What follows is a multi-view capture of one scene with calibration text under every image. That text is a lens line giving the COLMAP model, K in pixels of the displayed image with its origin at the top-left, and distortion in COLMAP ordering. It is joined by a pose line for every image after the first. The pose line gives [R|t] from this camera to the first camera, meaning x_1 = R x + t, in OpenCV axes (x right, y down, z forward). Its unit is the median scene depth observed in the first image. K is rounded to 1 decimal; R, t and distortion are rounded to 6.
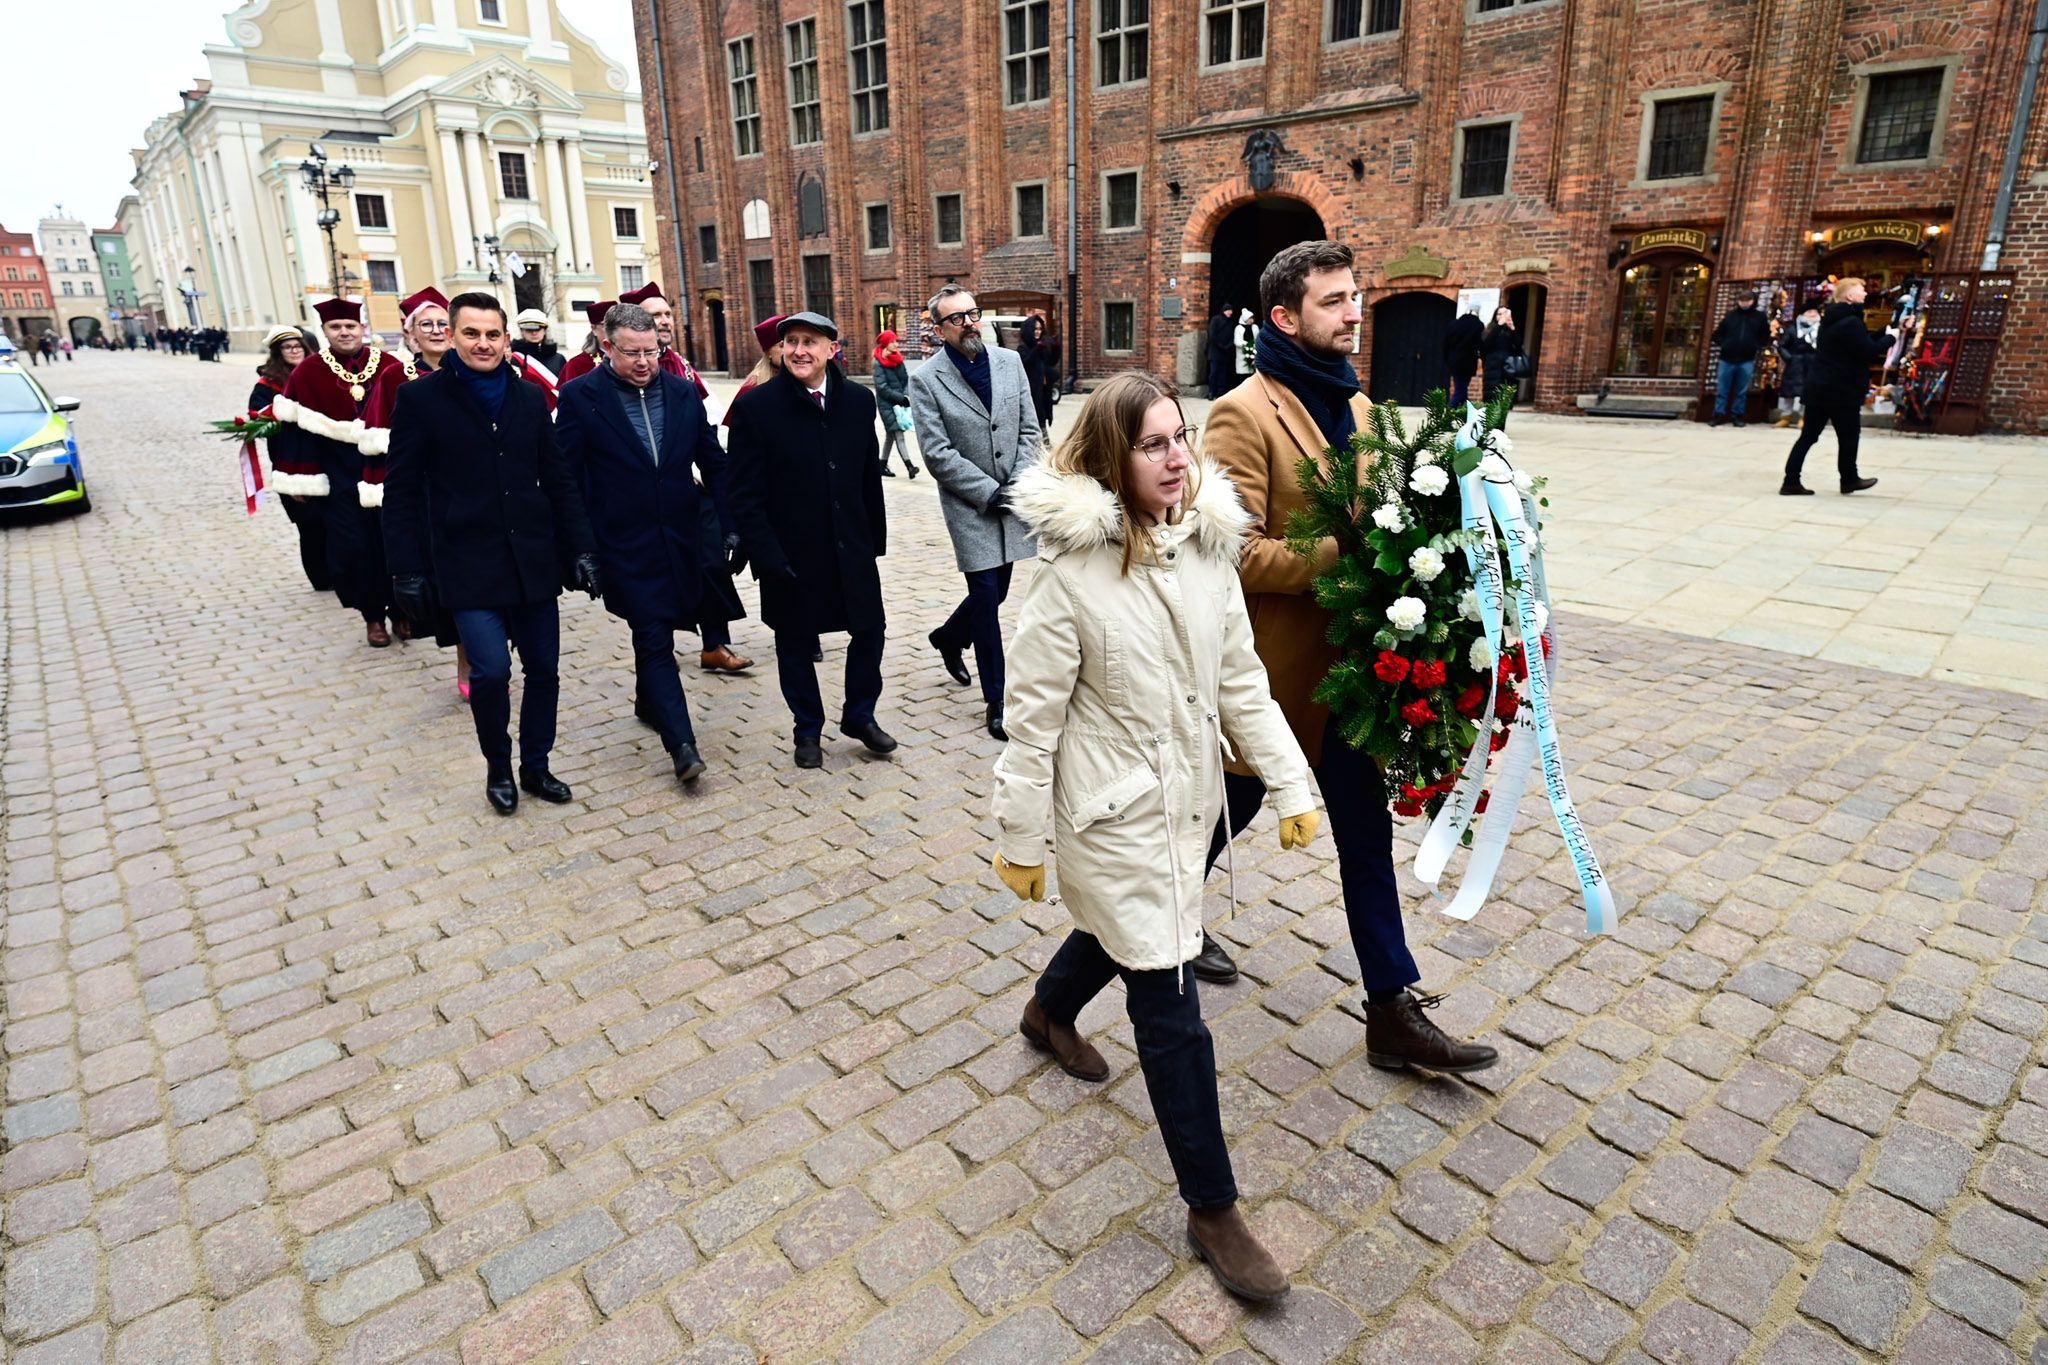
lens RADIAL K [[1153.1, 0, 1026.7], [0, 1153.1, 678.9], [0, 0, 1]] dist [-0.002339, 0.000489]
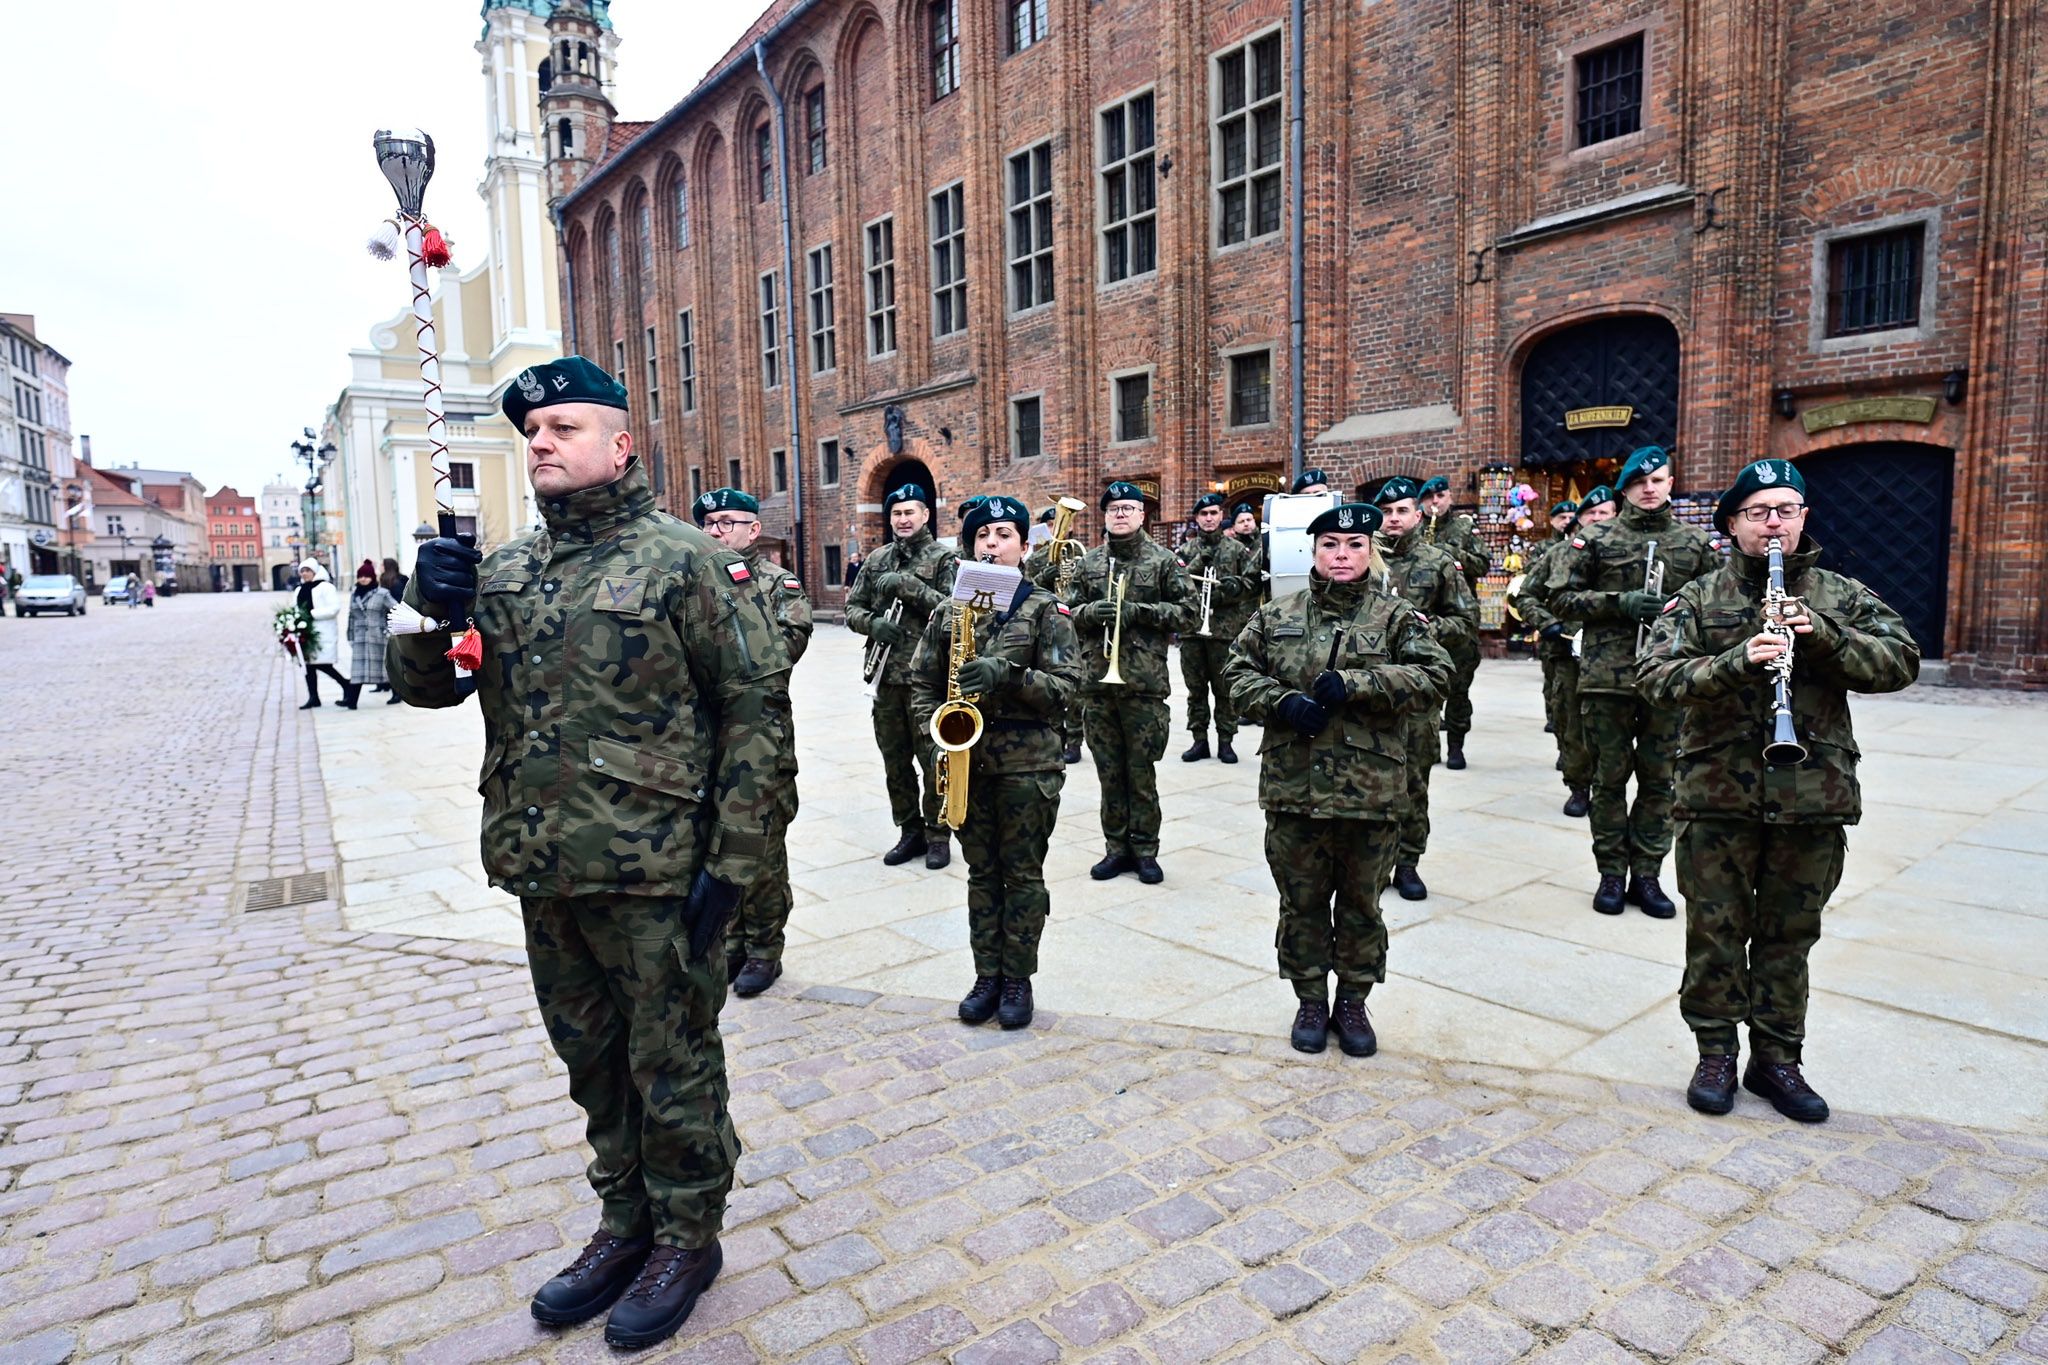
lens RADIAL K [[1153.1, 0, 1020.0], [0, 1153.1, 667.1], [0, 0, 1]] dist [-0.002339, 0.000489]
pose [[0.991761, 0.006384, -0.127946, 0.432960], [-0.033206, 0.977432, -0.208623, 0.025388], [0.123727, 0.211152, 0.969591, -0.066460]]
